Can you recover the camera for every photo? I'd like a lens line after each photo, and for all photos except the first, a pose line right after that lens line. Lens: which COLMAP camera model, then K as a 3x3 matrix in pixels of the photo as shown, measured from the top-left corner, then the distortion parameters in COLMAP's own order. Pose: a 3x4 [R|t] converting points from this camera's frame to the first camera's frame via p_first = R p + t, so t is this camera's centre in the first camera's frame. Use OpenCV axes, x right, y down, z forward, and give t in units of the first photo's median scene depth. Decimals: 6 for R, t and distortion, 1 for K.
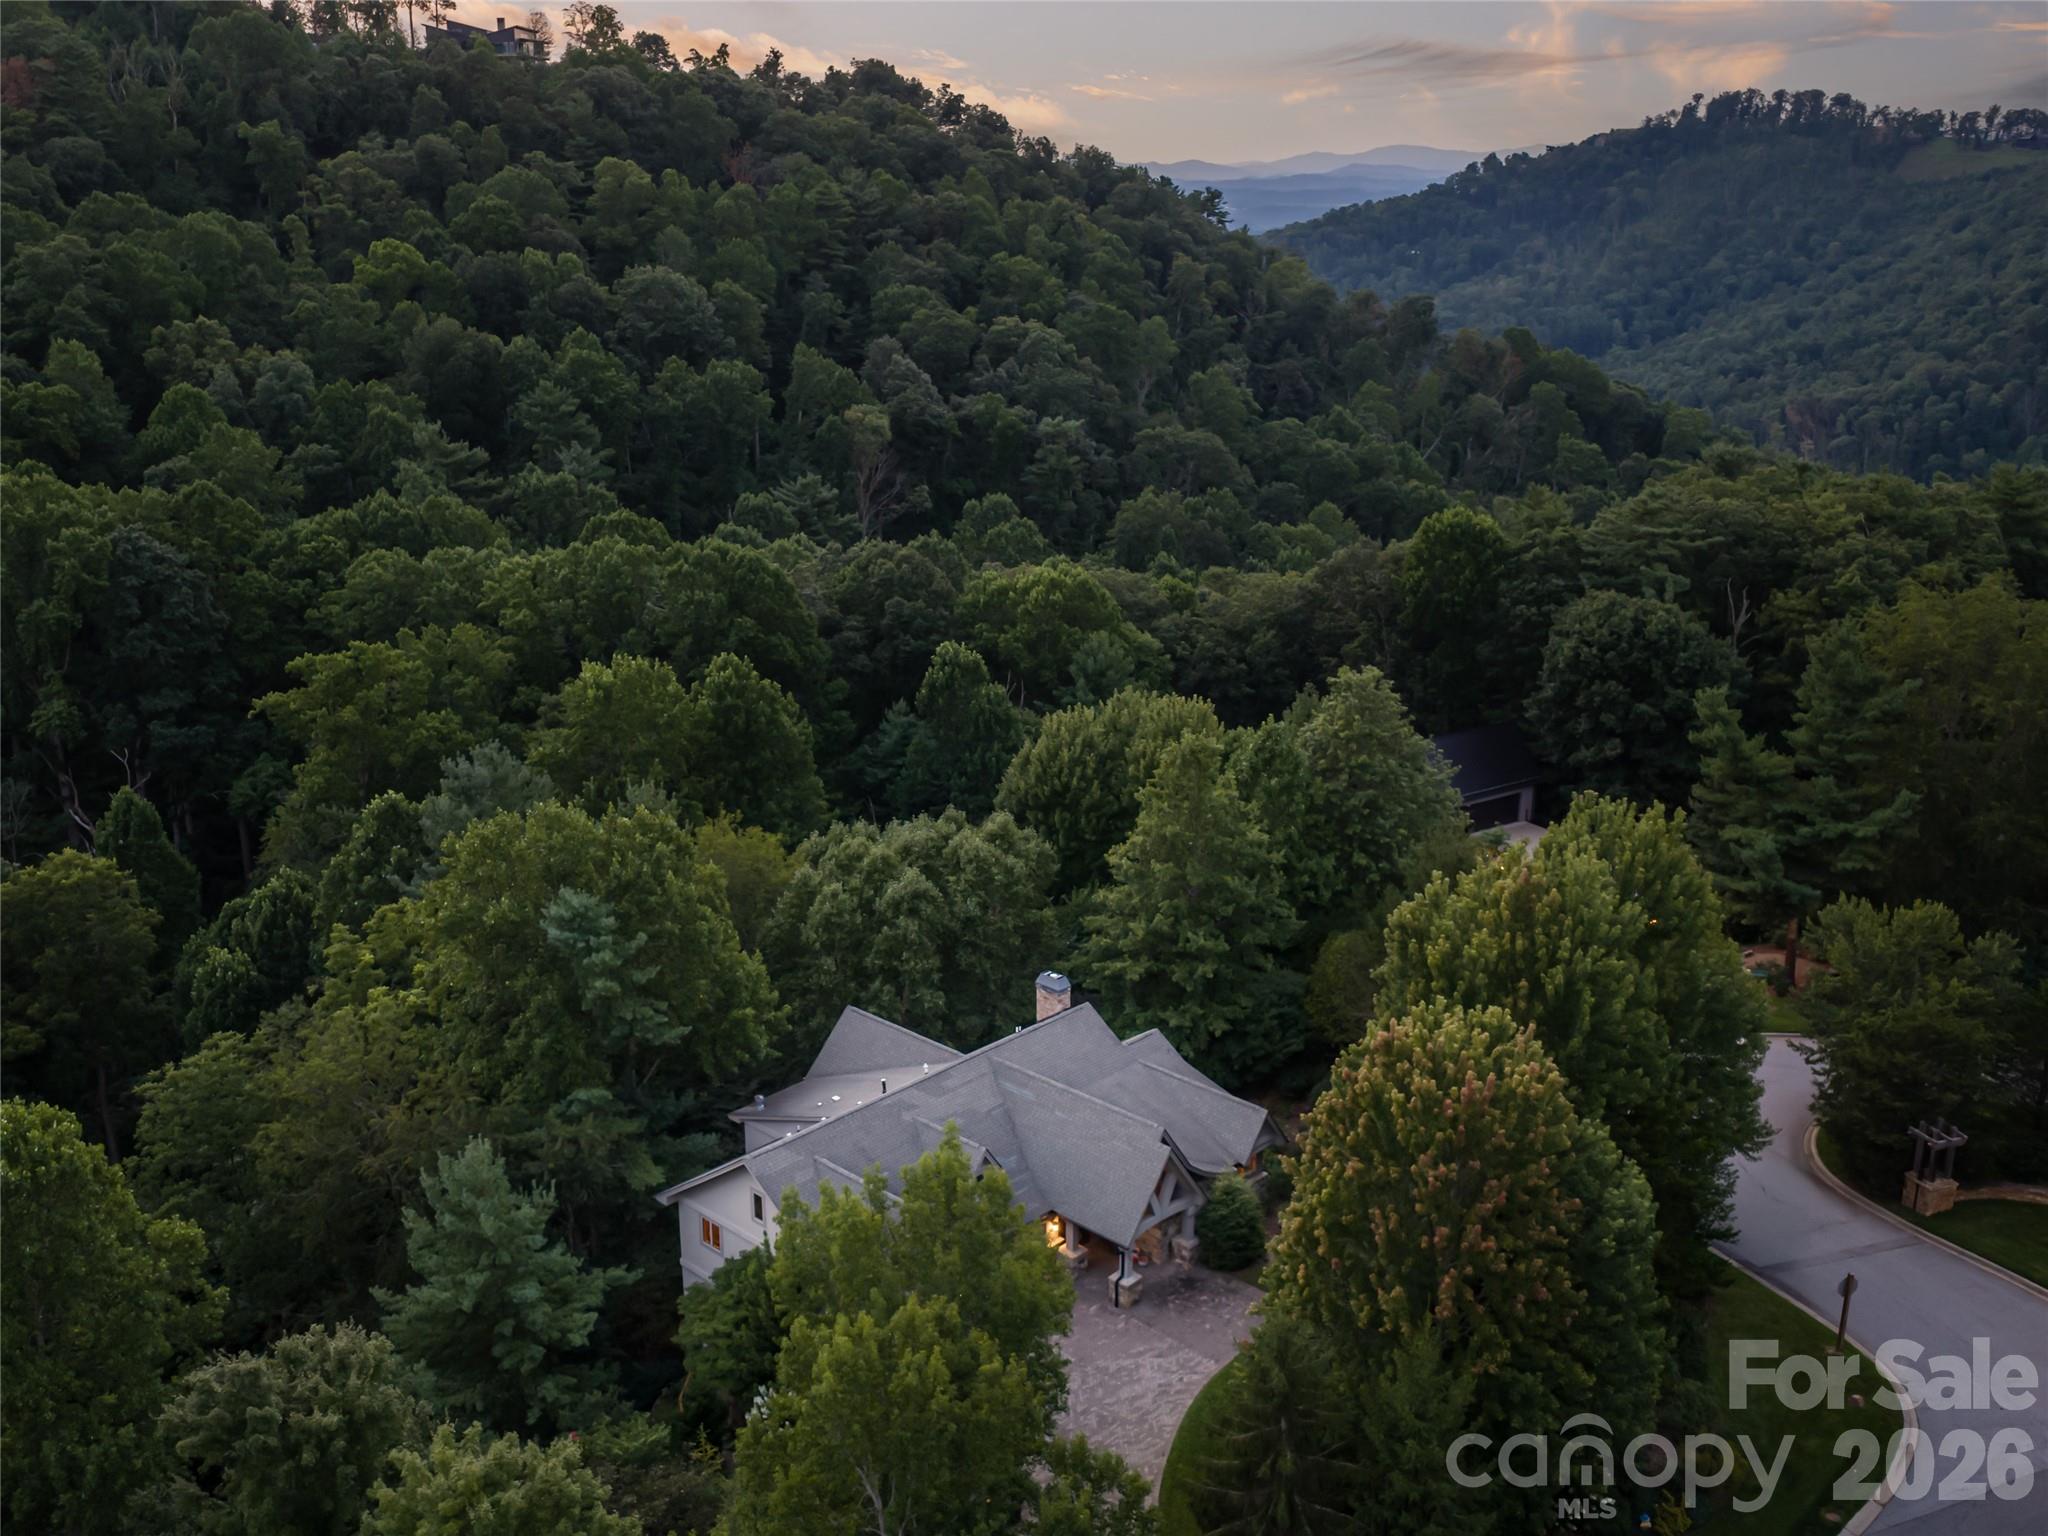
lens RADIAL K [[1673.3, 0, 1004.0], [0, 1673.3, 774.6], [0, 0, 1]] dist [0.016922, 0.003749]
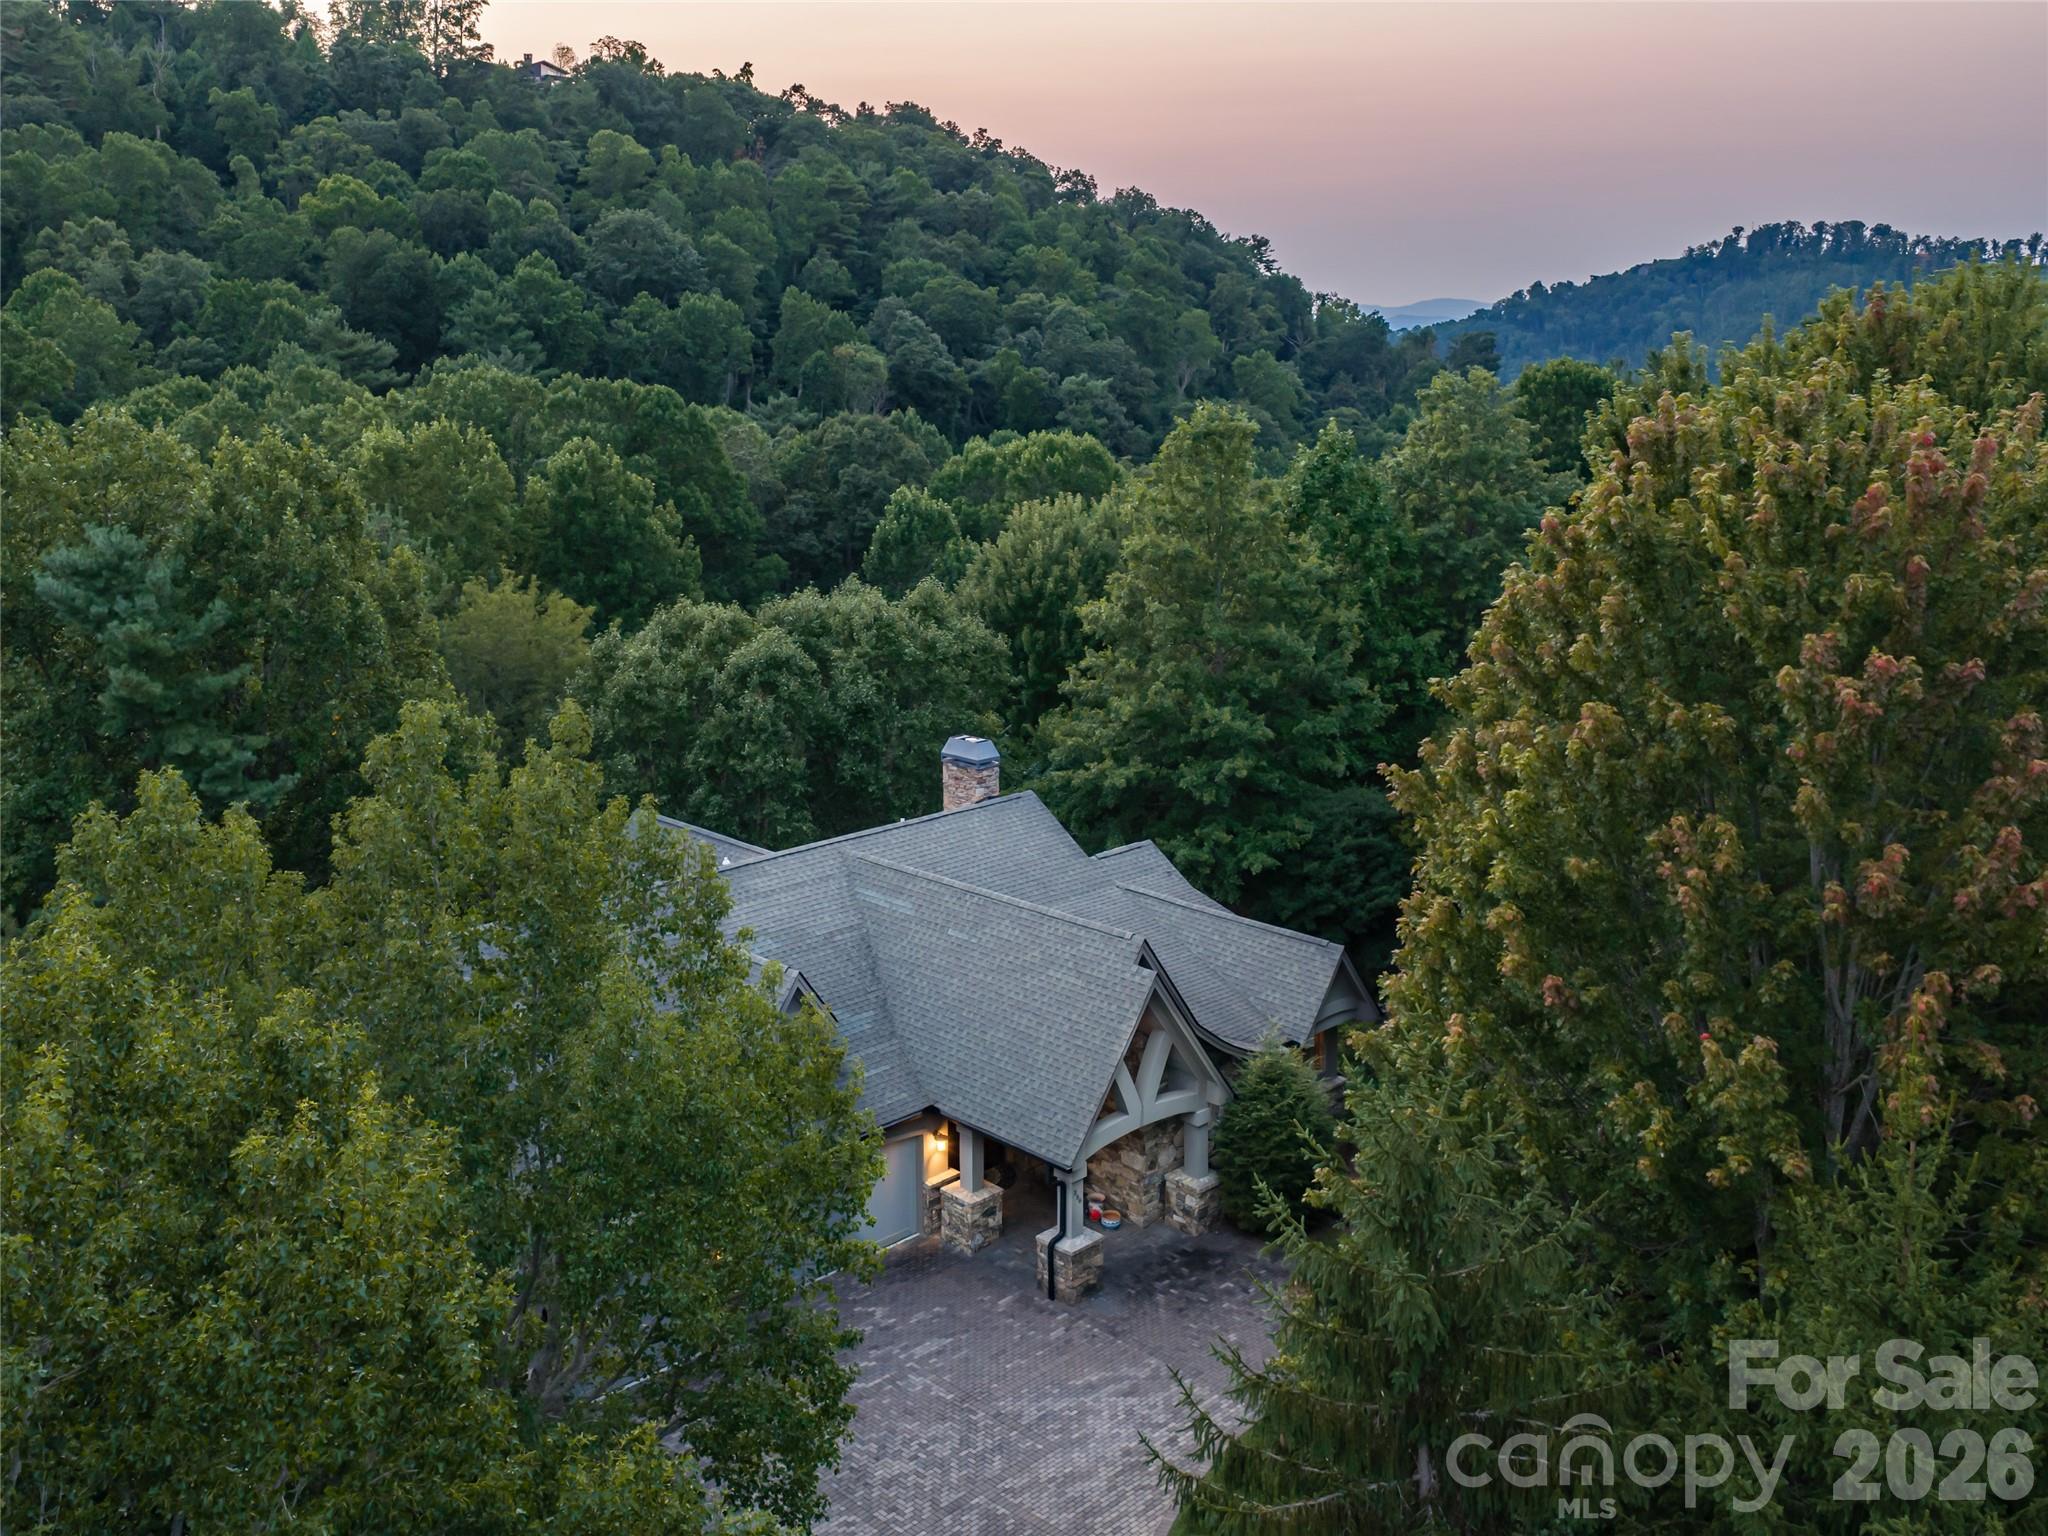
lens RADIAL K [[1468.9, 0, 1044.5], [0, 1468.9, 760.8], [0, 0, 1]] dist [0.012822, 0.000926]
pose [[0.999386, 0.002090, -0.034979, 0.060741], [-0.007793, 0.986478, -0.163709, 0.174775], [0.034164, 0.163881, 0.985888, 0.408110]]
